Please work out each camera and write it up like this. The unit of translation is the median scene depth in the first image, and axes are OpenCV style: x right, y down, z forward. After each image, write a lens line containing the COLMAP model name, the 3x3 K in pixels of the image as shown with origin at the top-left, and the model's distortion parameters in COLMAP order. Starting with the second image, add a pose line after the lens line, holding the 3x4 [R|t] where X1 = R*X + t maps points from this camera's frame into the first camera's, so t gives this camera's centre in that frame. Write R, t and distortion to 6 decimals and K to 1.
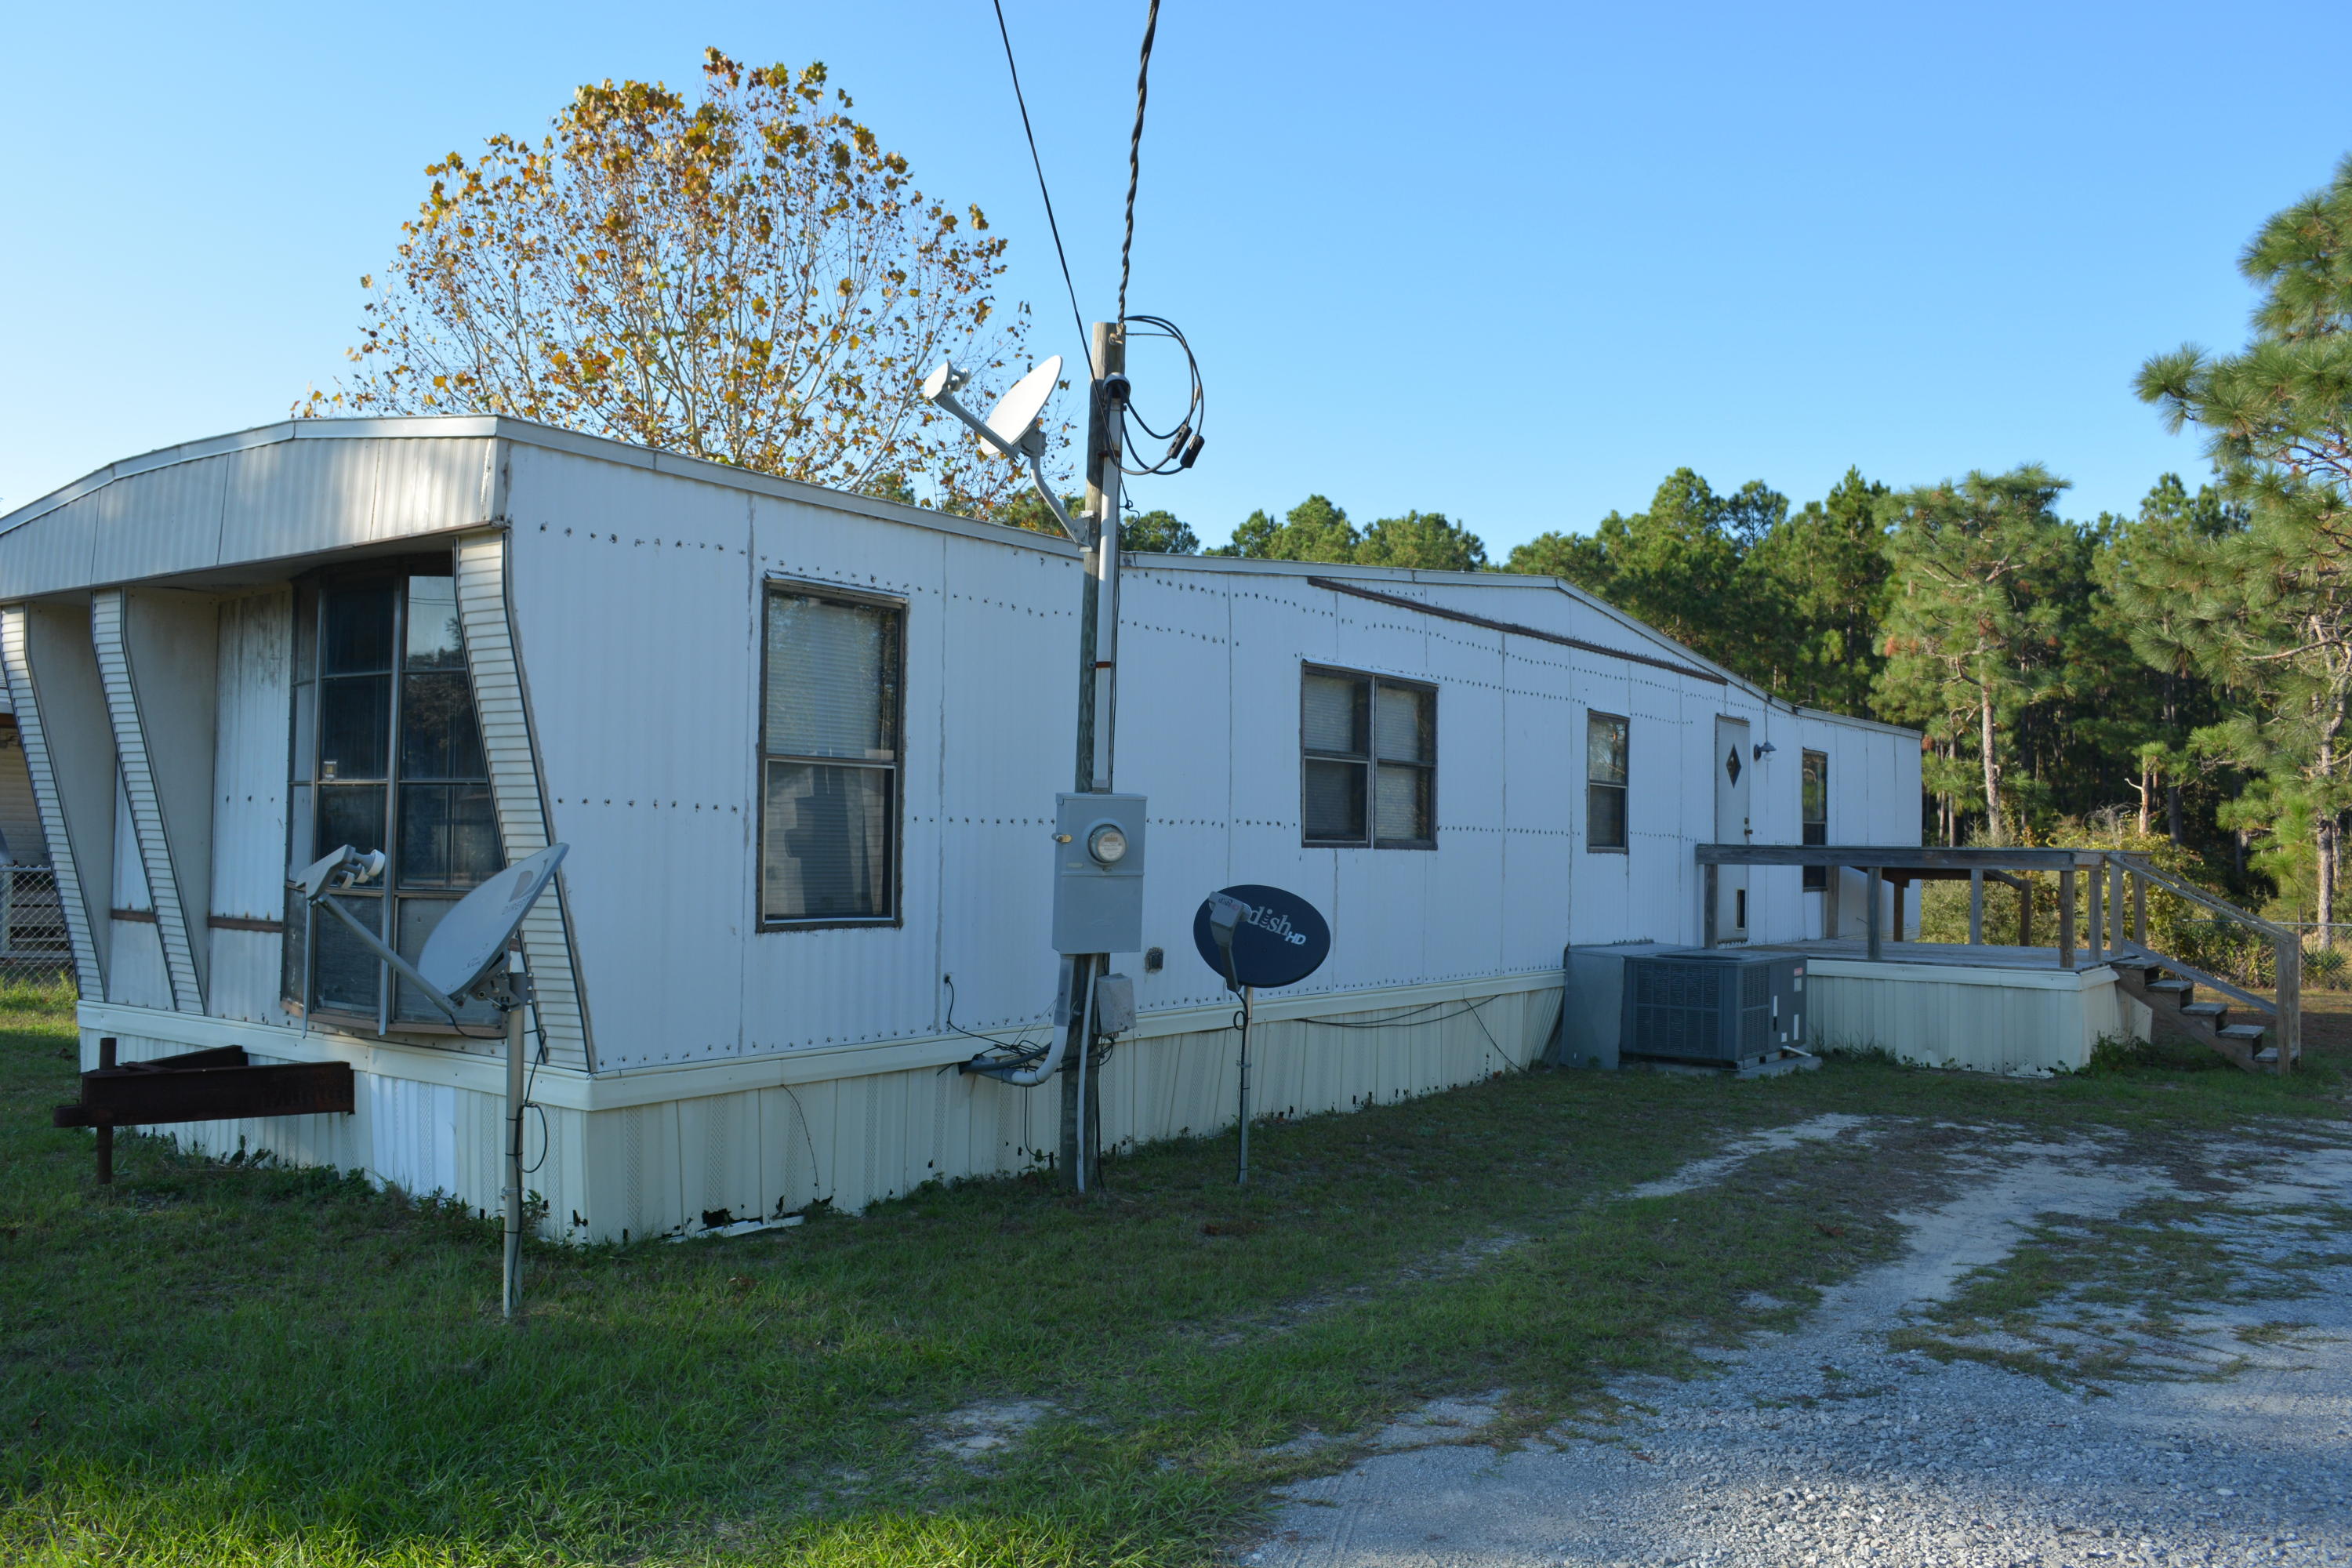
lens RADIAL K [[1822.1, 0, 1163.0], [0, 1822.1, 805.2], [0, 0, 1]] dist [-0.016379, 0.004819]
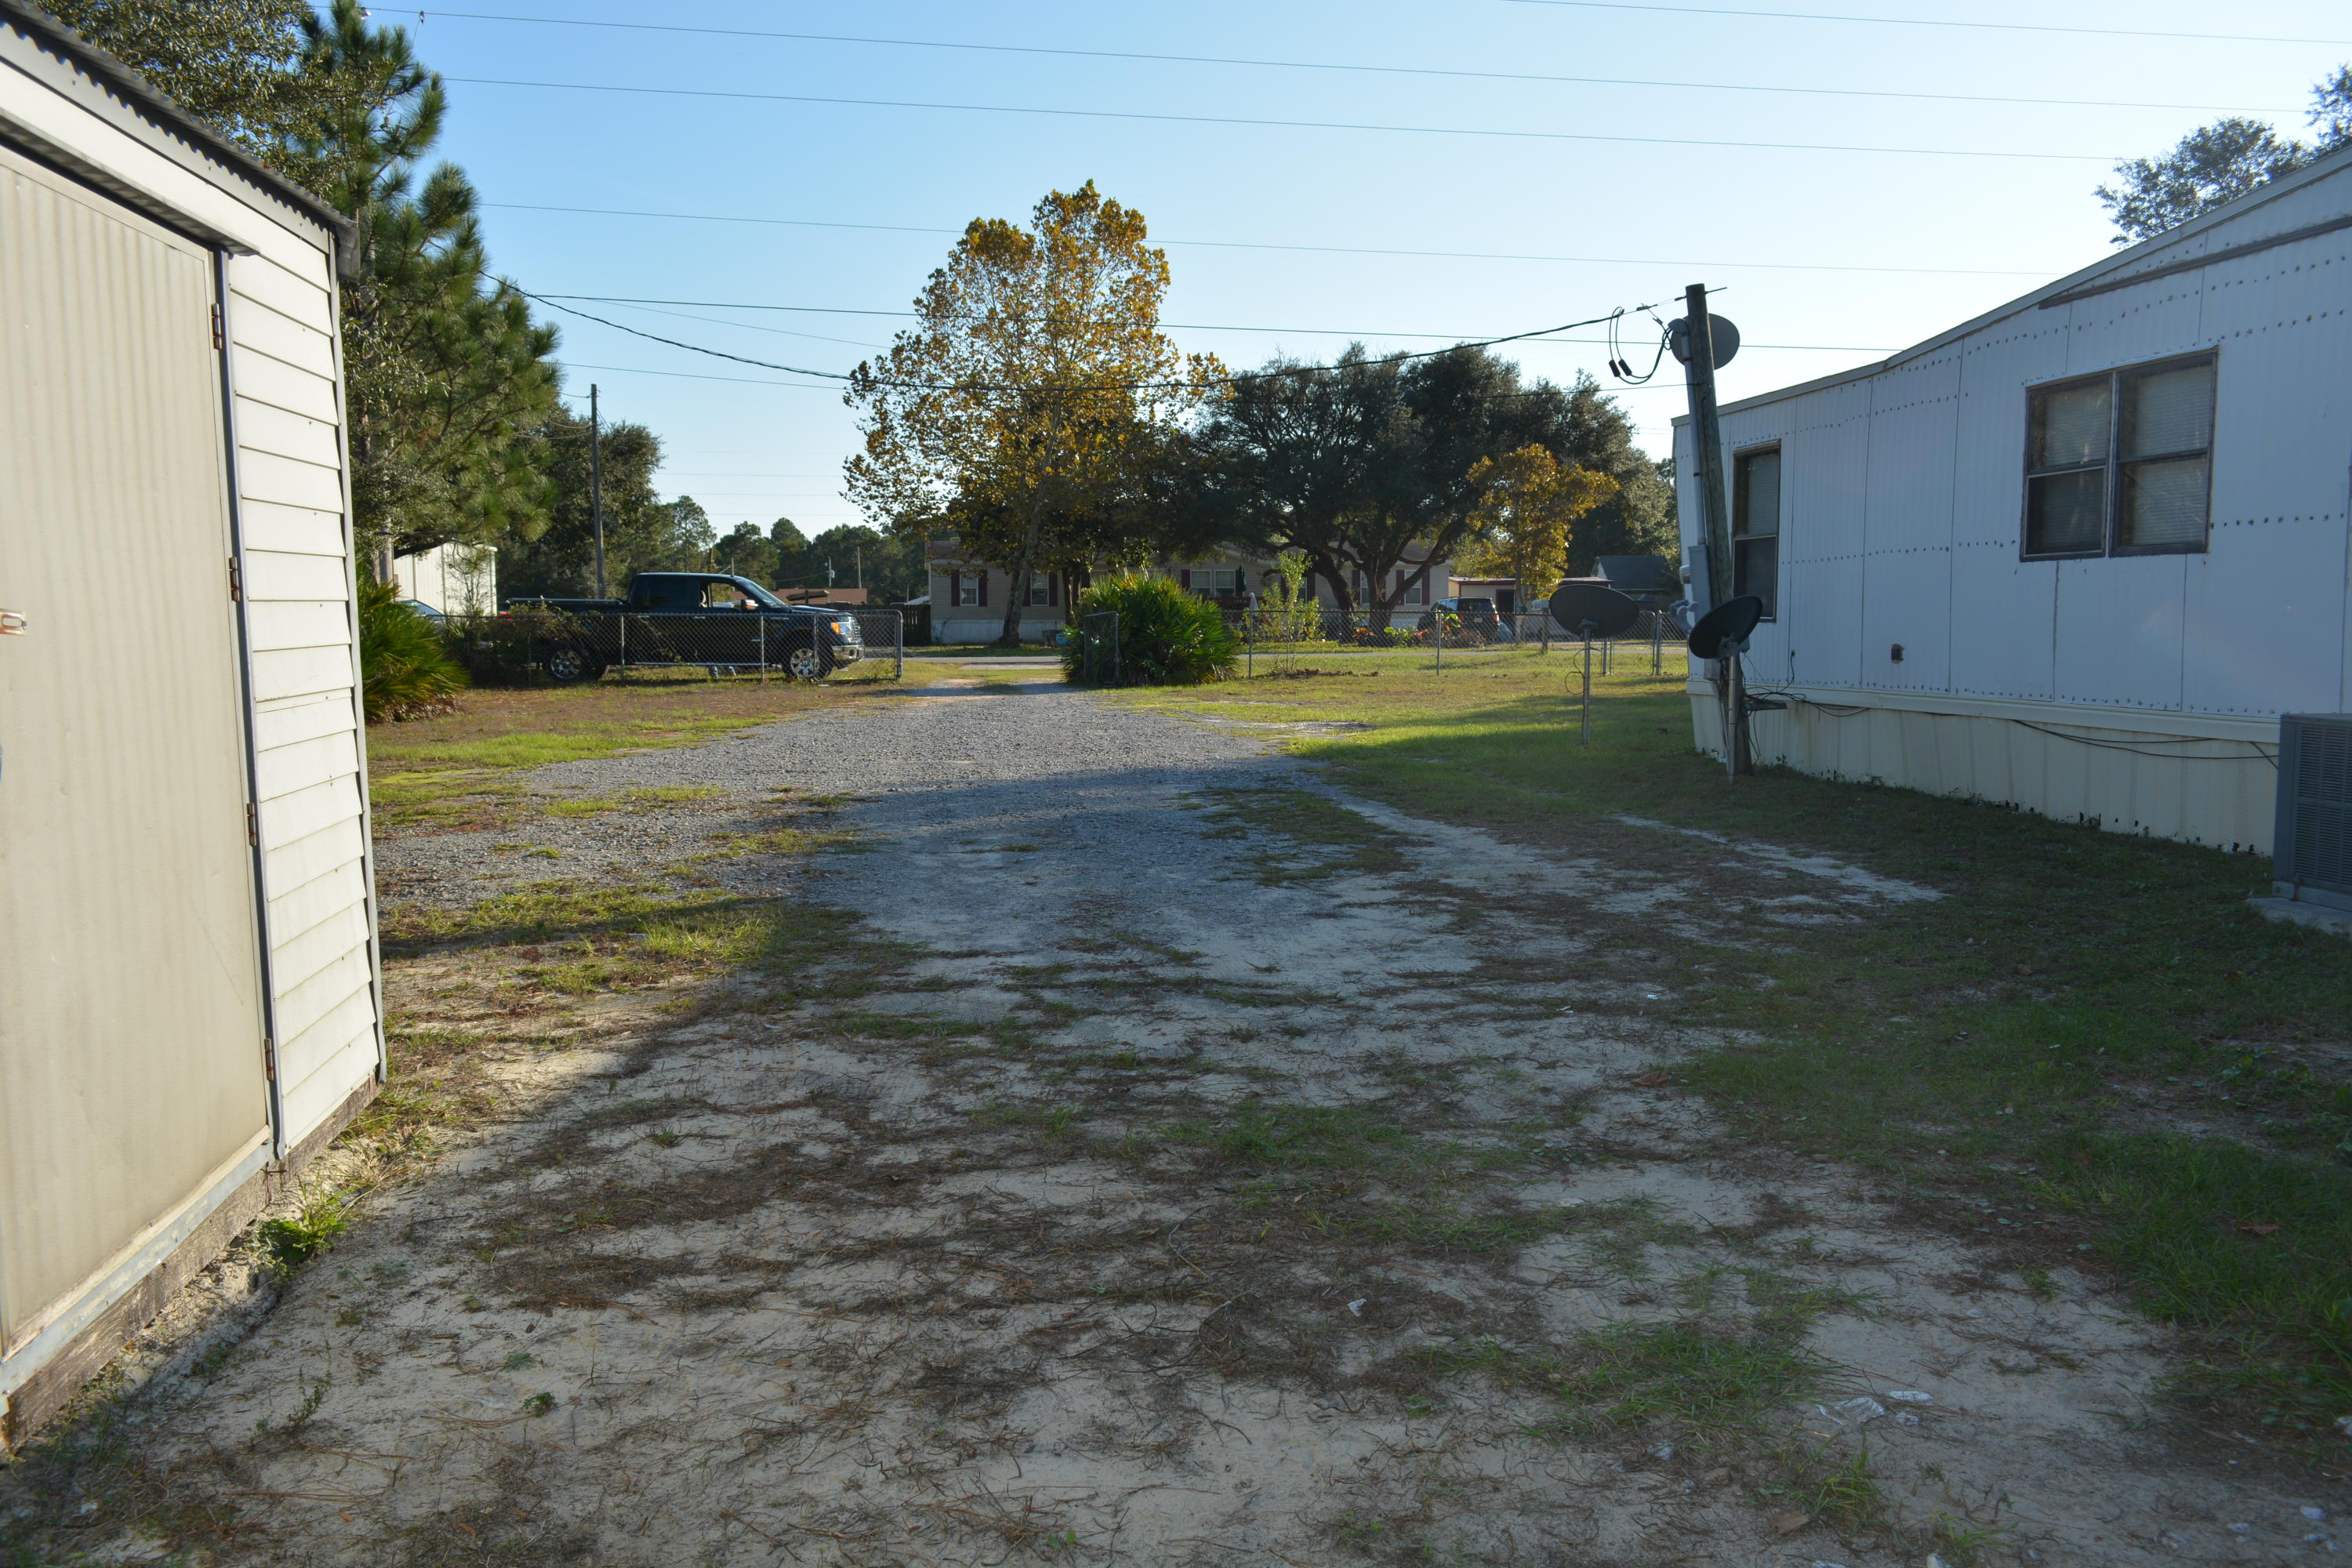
lens RADIAL K [[1822.1, 0, 1163.0], [0, 1822.1, 805.2], [0, 0, 1]] dist [-0.016379, 0.004819]
pose [[-0.710980, 0.058585, -0.700768, 0.862268], [0.010358, 0.997288, 0.072866, 0.059753], [0.703136, 0.044548, -0.709658, 1.013960]]
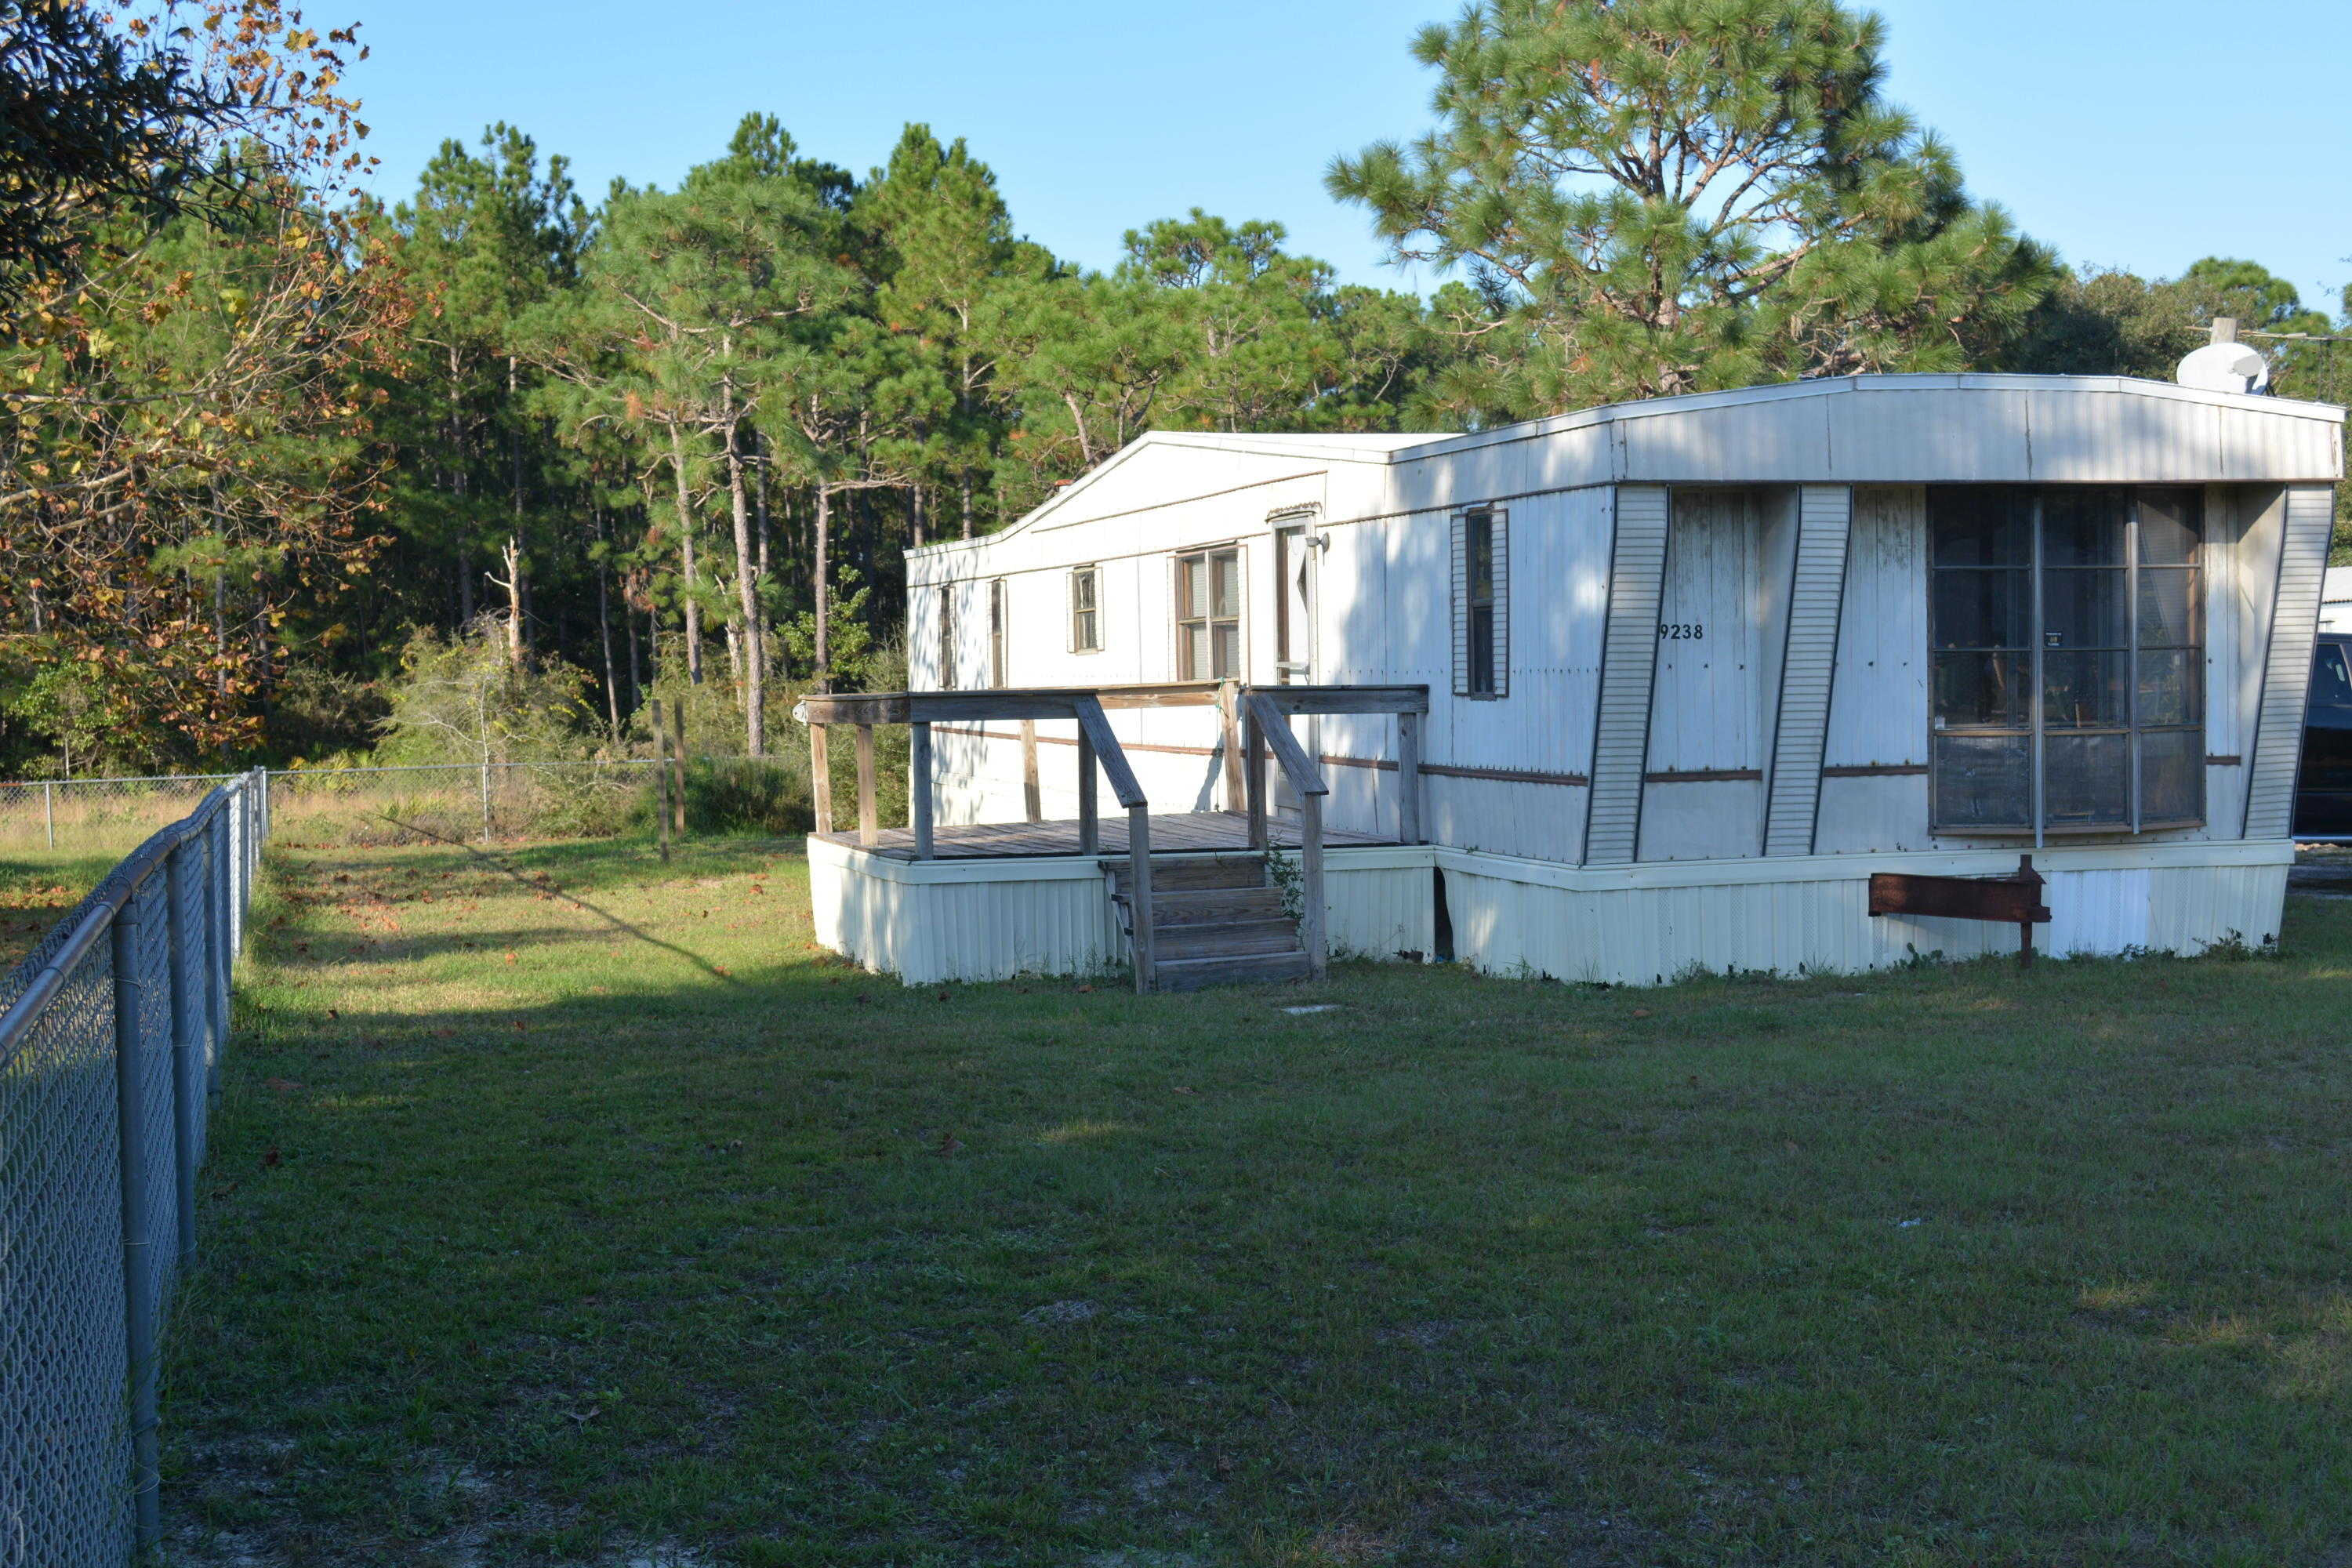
lens RADIAL K [[3124.9, 0, 1176.0], [0, 3124.9, 784.0], [0, 0, 1]] dist [-0.001913, -0.001851]
pose [[0.607176, -0.058734, 0.792394, -1.313242], [0.010675, 0.997777, 0.065778, -0.035381], [-0.794496, -0.031480, 0.606453, 0.067838]]
